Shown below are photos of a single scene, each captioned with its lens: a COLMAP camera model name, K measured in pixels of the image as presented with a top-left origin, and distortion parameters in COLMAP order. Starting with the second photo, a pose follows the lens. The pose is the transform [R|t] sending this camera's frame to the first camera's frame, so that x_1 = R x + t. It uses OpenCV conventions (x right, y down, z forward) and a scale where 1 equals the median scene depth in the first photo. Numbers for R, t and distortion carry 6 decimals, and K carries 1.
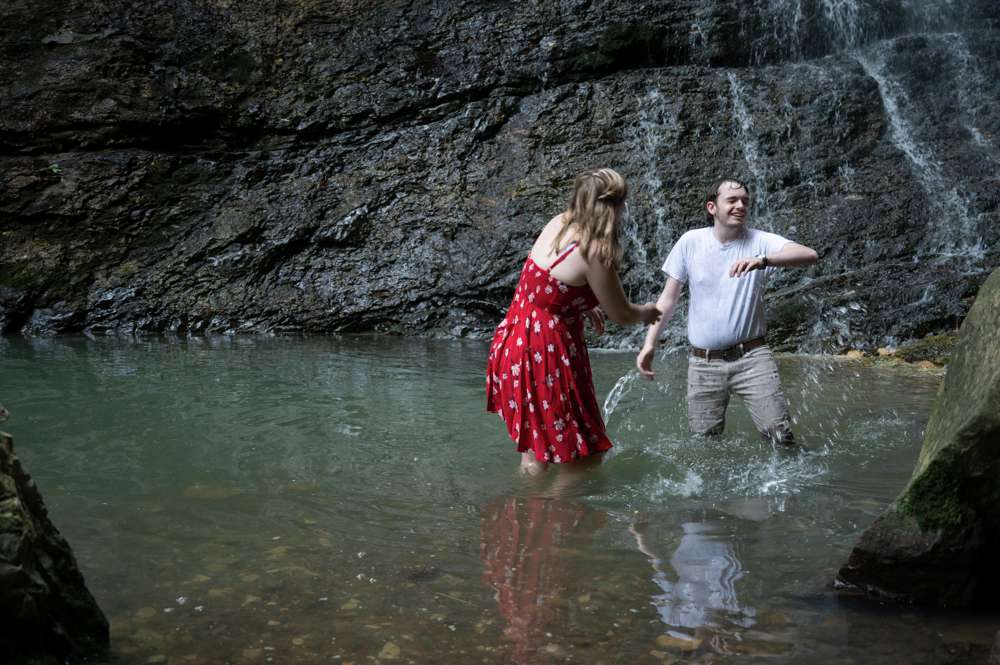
lens RADIAL K [[1187.9, 0, 500.0], [0, 1187.9, 332.5], [0, 0, 1]] dist [-0.000466, 0.004526]
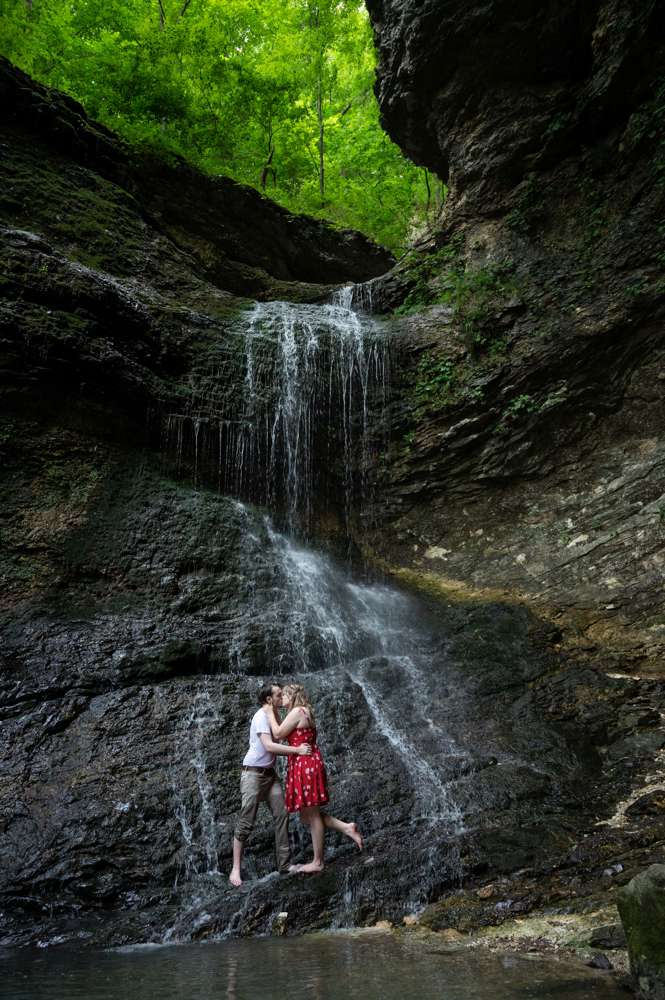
lens RADIAL K [[669.5, 0, 332.5], [0, 669.5, 500.0], [0, 0, 1]] dist [-0.001292, 0.001489]
pose [[0.953043, 0.079676, 0.292165, 0.036652], [0.075440, 0.871889, -0.483858, -0.023123], [-0.293287, 0.483179, 0.824937, 0.263828]]
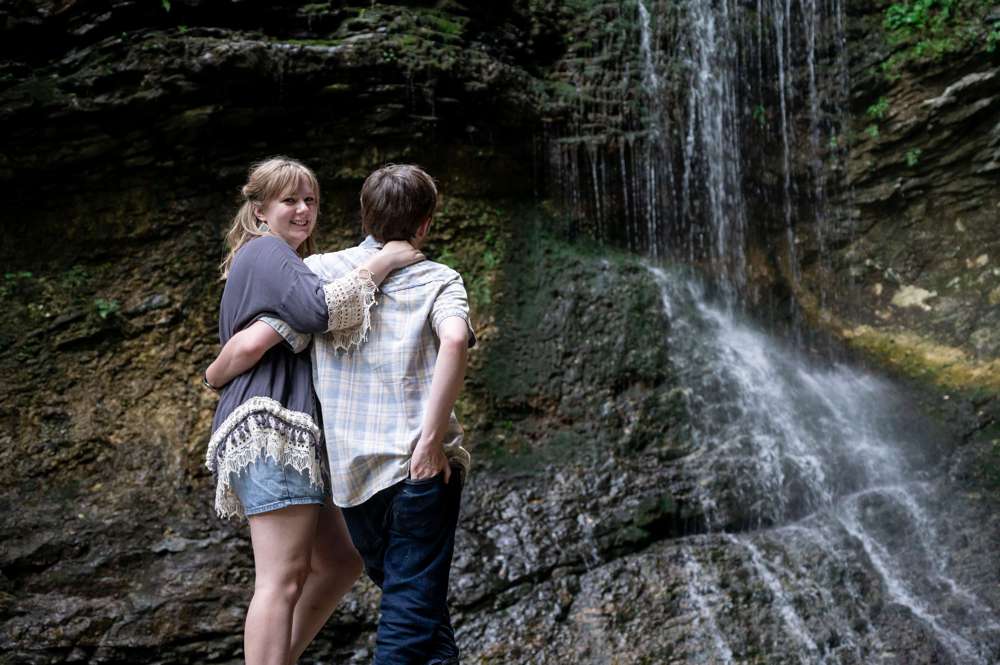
lens RADIAL K [[1713.5, 0, 487.9], [0, 1713.5, 331.1], [0, 0, 1]] dist [0.024270, 0.028770]
pose [[0.942801, -0.005172, 0.333315, -0.546262], [0.098024, 0.959976, -0.262370, -0.023373], [-0.318617, 0.280036, 0.905573, -0.356293]]
